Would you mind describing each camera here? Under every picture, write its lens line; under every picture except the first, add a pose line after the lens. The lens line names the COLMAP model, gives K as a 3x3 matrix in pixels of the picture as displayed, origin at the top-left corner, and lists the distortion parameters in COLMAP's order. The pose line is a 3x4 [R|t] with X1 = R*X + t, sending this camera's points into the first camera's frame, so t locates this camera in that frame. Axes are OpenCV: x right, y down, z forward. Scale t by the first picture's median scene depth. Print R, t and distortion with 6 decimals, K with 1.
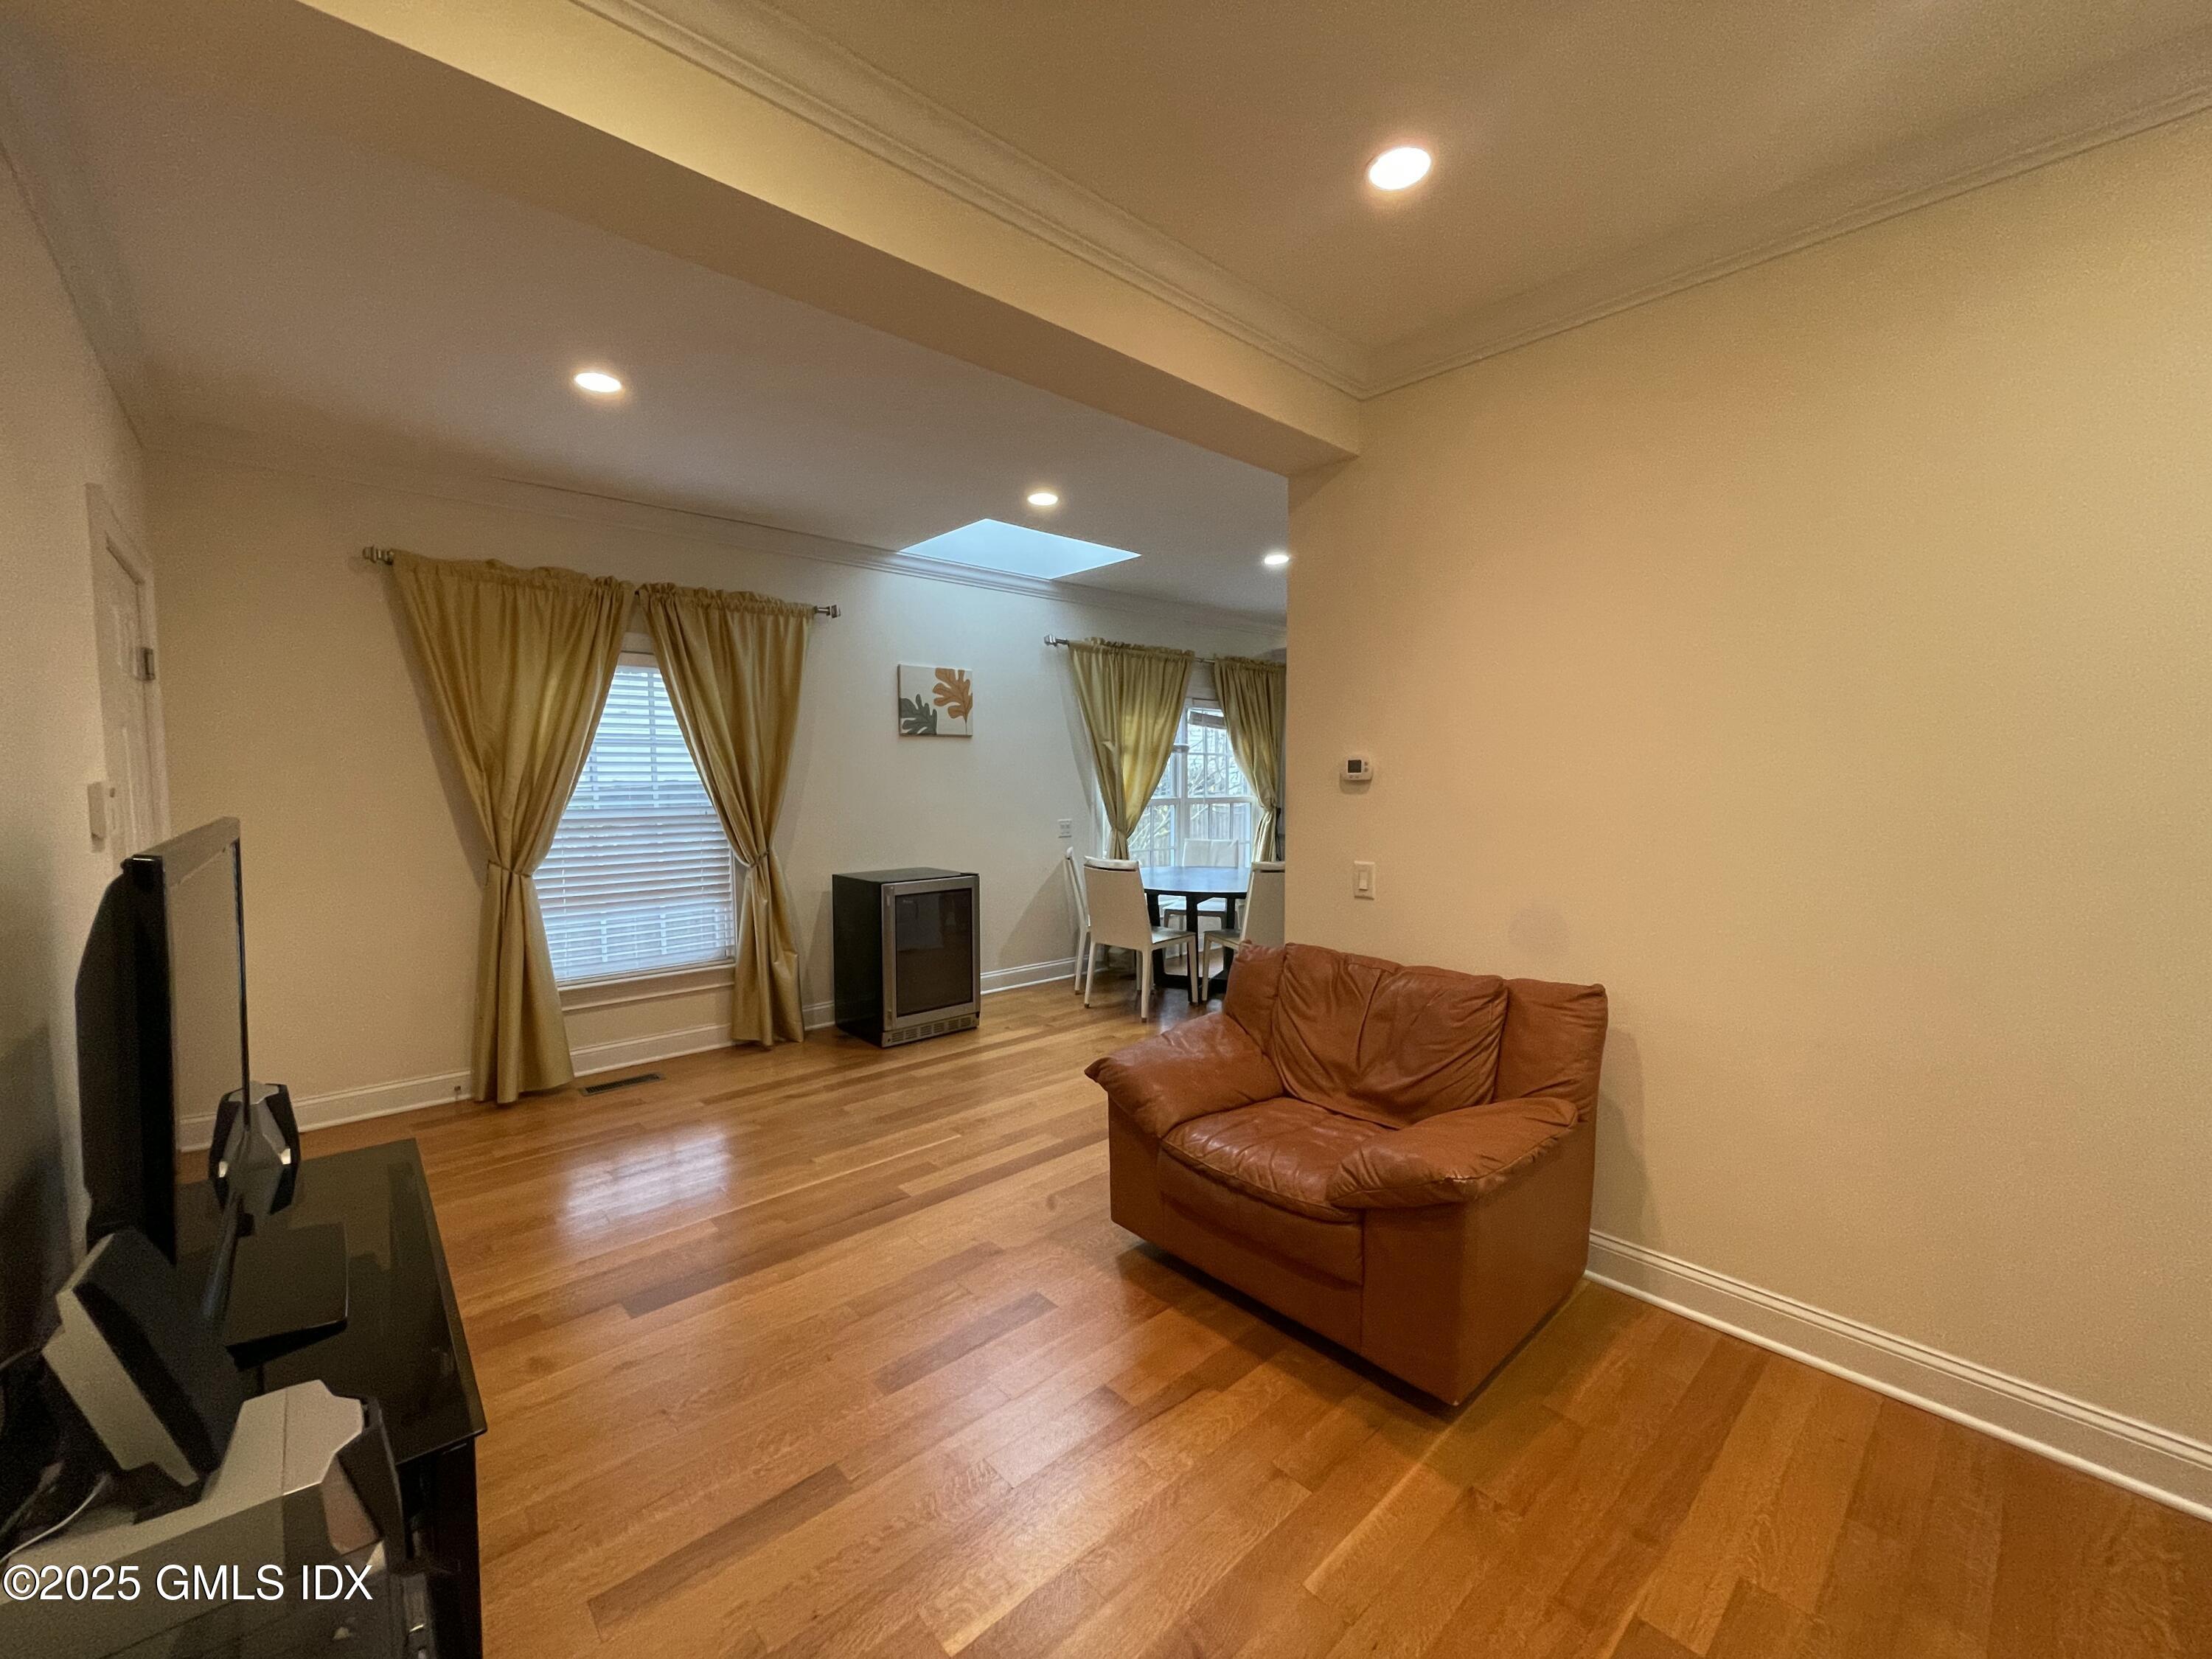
lens RADIAL K [[888.9, 0, 1093.2], [0, 888.9, 839.1], [0, 0, 1]] dist [0.000572, -0.000040]
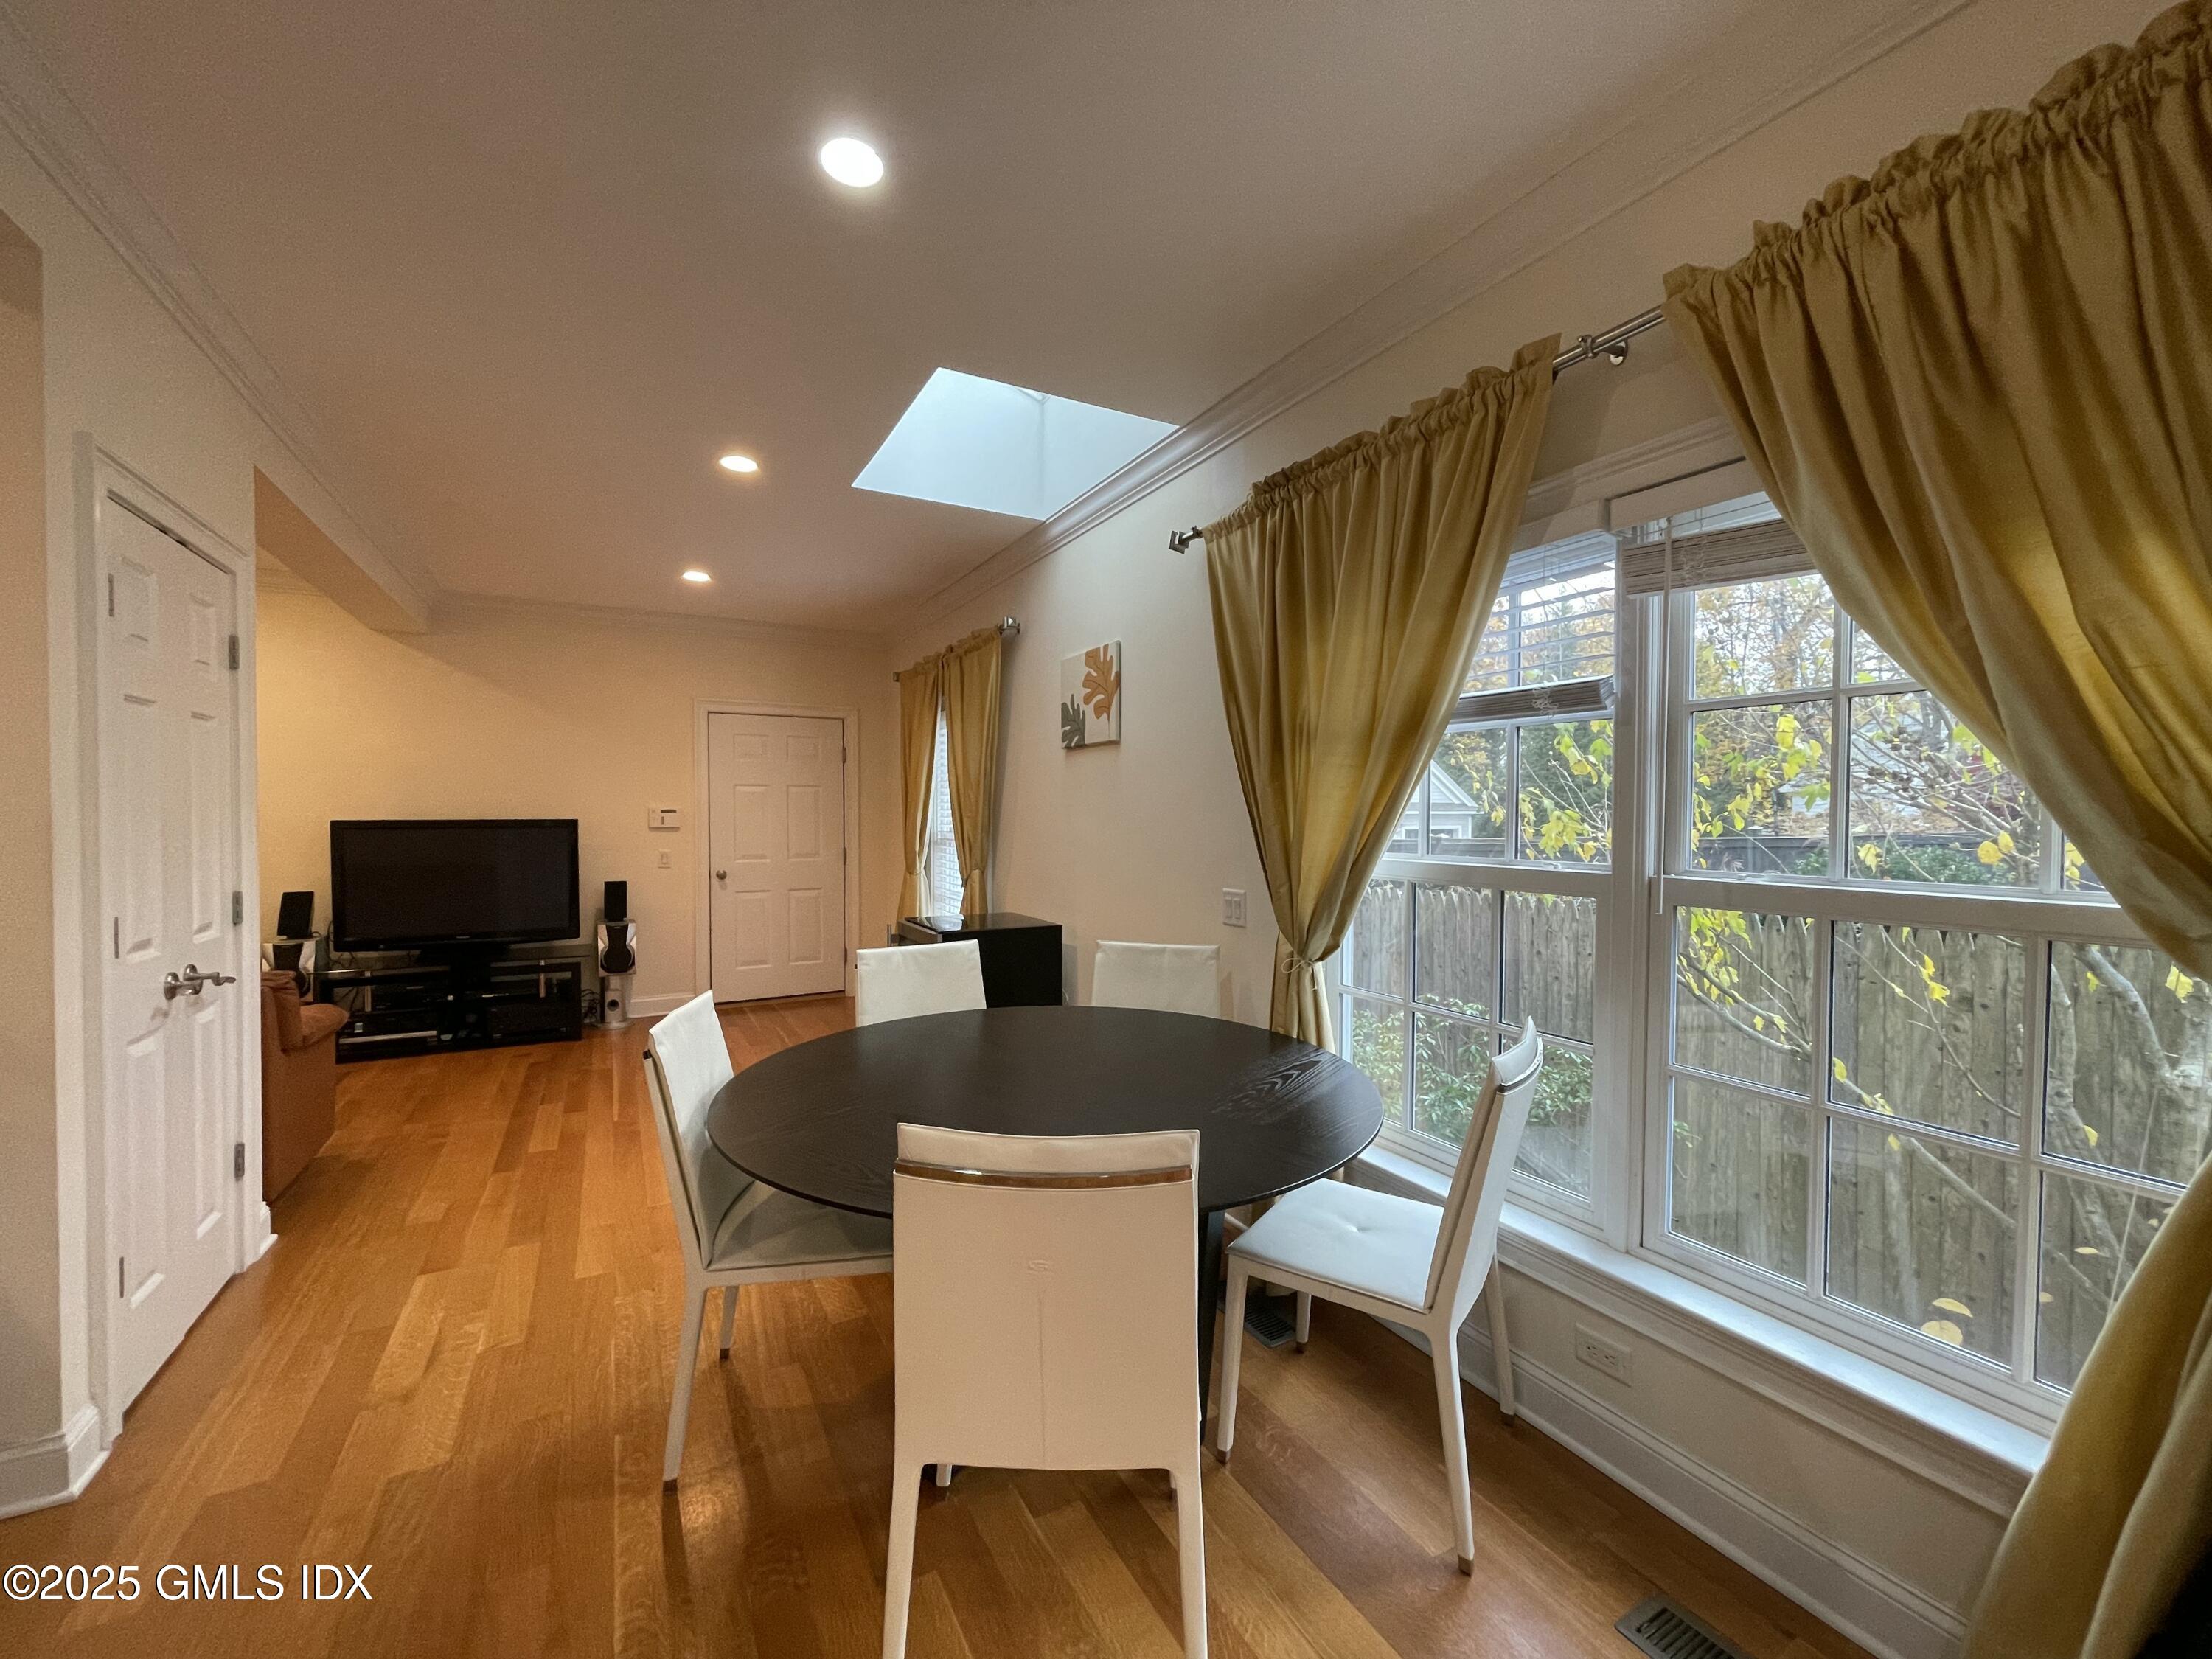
lens RADIAL K [[888.9, 0, 1101.2], [0, 888.9, 831.3], [0, 0, 1]] dist [0.000572, -0.000040]
pose [[-0.221573, 0.022406, -0.974886, 0.519456], [-0.066043, 0.997096, 0.037927, -0.075987], [0.972905, 0.072788, -0.219450, 1.173326]]
